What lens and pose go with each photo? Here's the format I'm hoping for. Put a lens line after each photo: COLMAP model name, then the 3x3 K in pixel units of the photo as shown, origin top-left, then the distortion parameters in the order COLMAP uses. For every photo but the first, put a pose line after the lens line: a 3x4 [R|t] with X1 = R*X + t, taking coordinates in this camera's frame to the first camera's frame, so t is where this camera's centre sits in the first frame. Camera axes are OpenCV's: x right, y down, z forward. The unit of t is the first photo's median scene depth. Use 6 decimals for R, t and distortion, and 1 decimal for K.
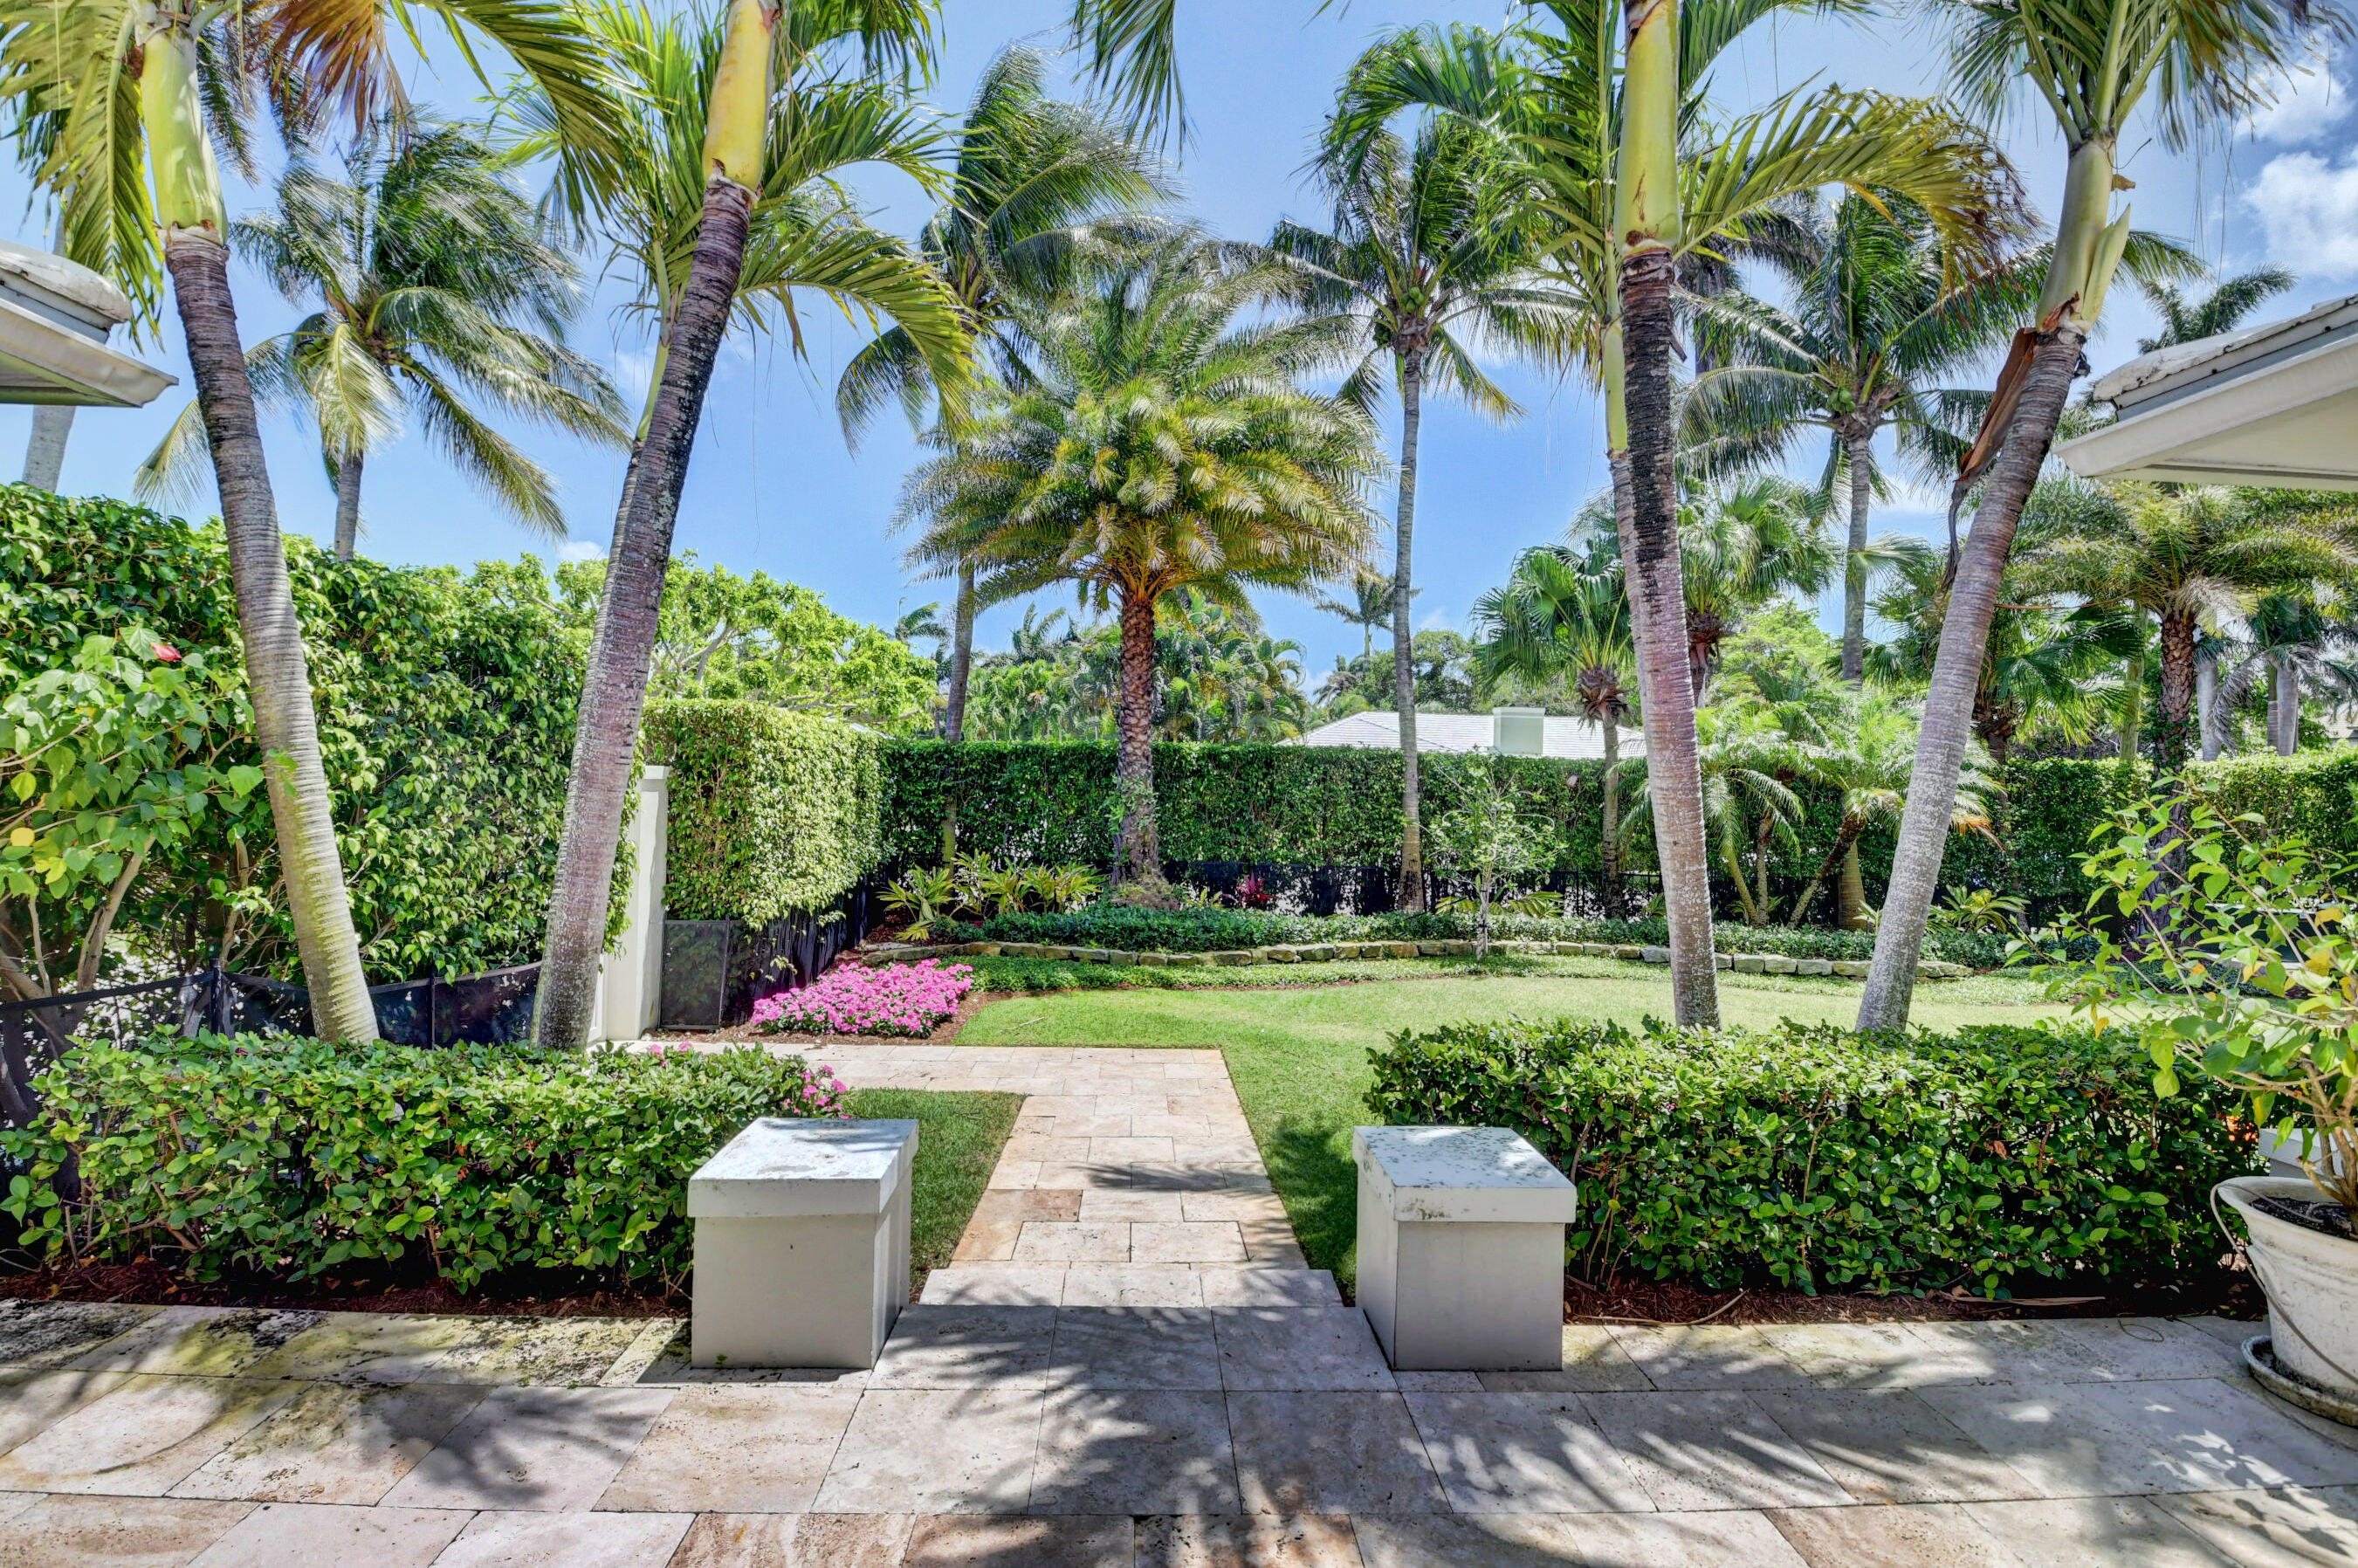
lens RADIAL K [[1024.8, 0, 1177.7], [0, 1024.8, 777.7], [0, 0, 1]] dist [0.016211, -0.019749]
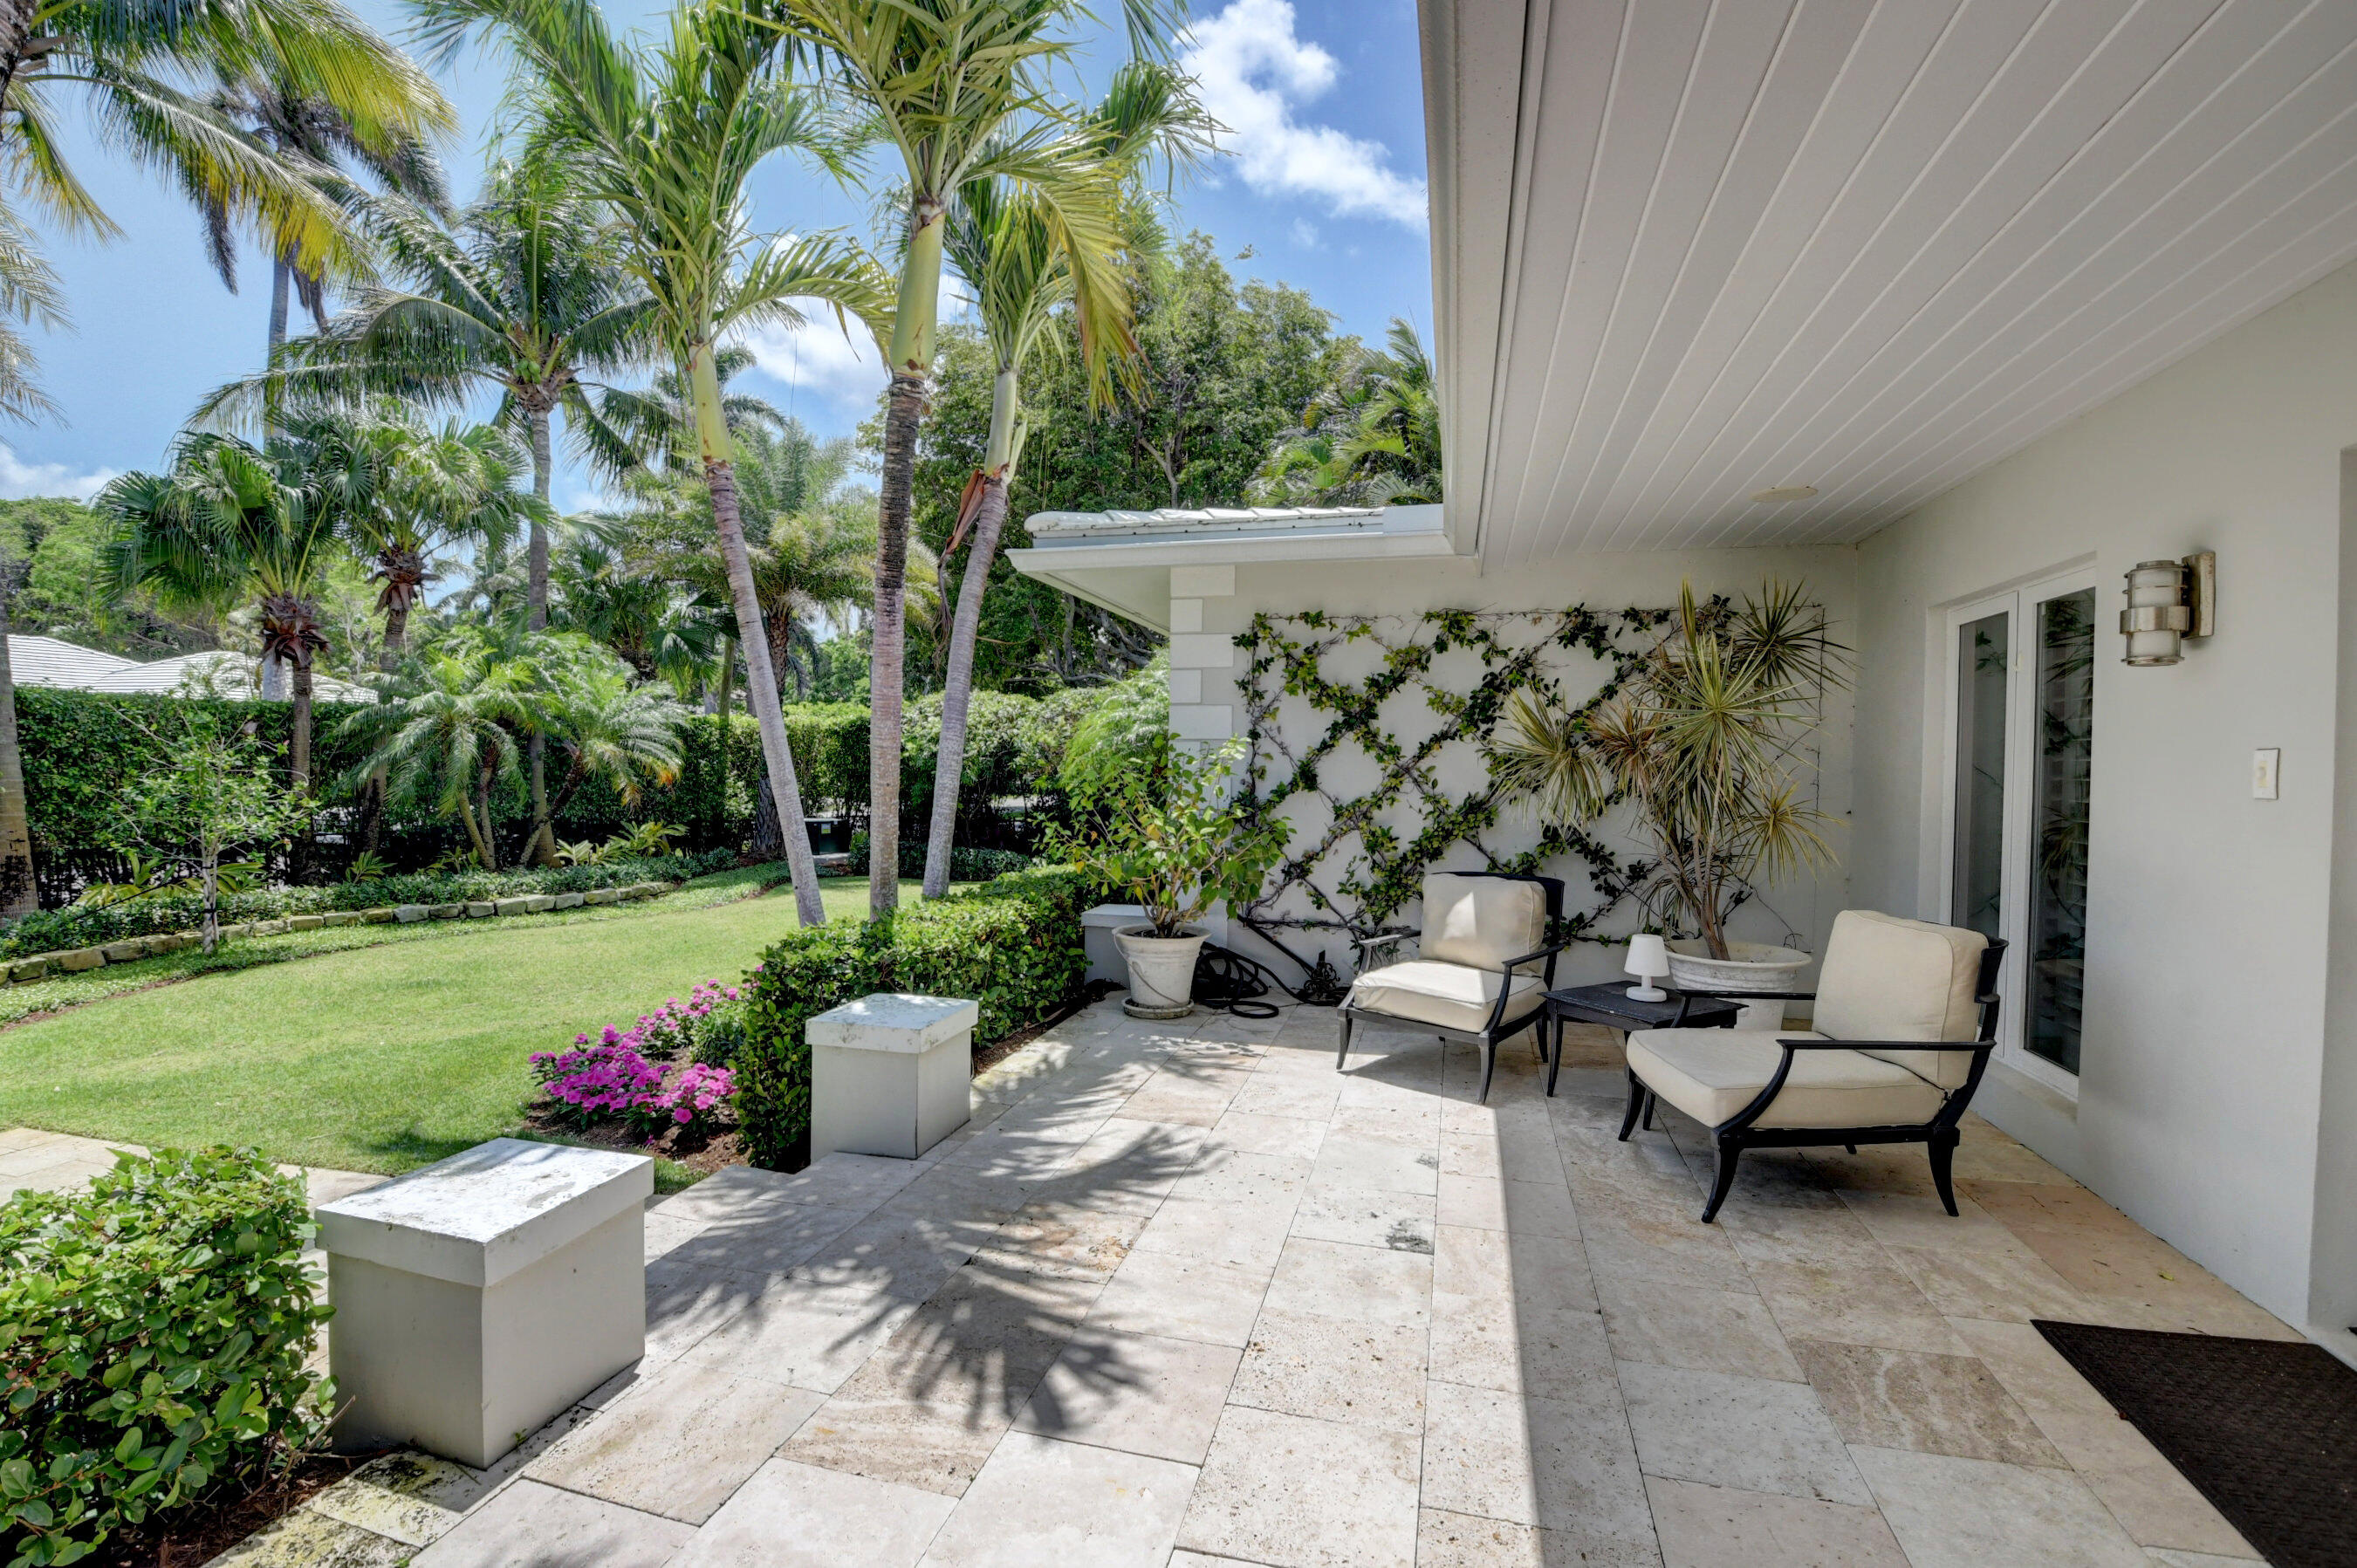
lens RADIAL K [[1021.2, 0, 1169.6], [0, 1021.2, 777.7], [0, 0, 1]] dist [0.005055, -0.023562]
pose [[0.316037, -0.036644, 0.948039, -0.205229], [-0.013399, 0.998982, 0.043080, -0.002609], [-0.948652, -0.026318, 0.315224, 0.049840]]
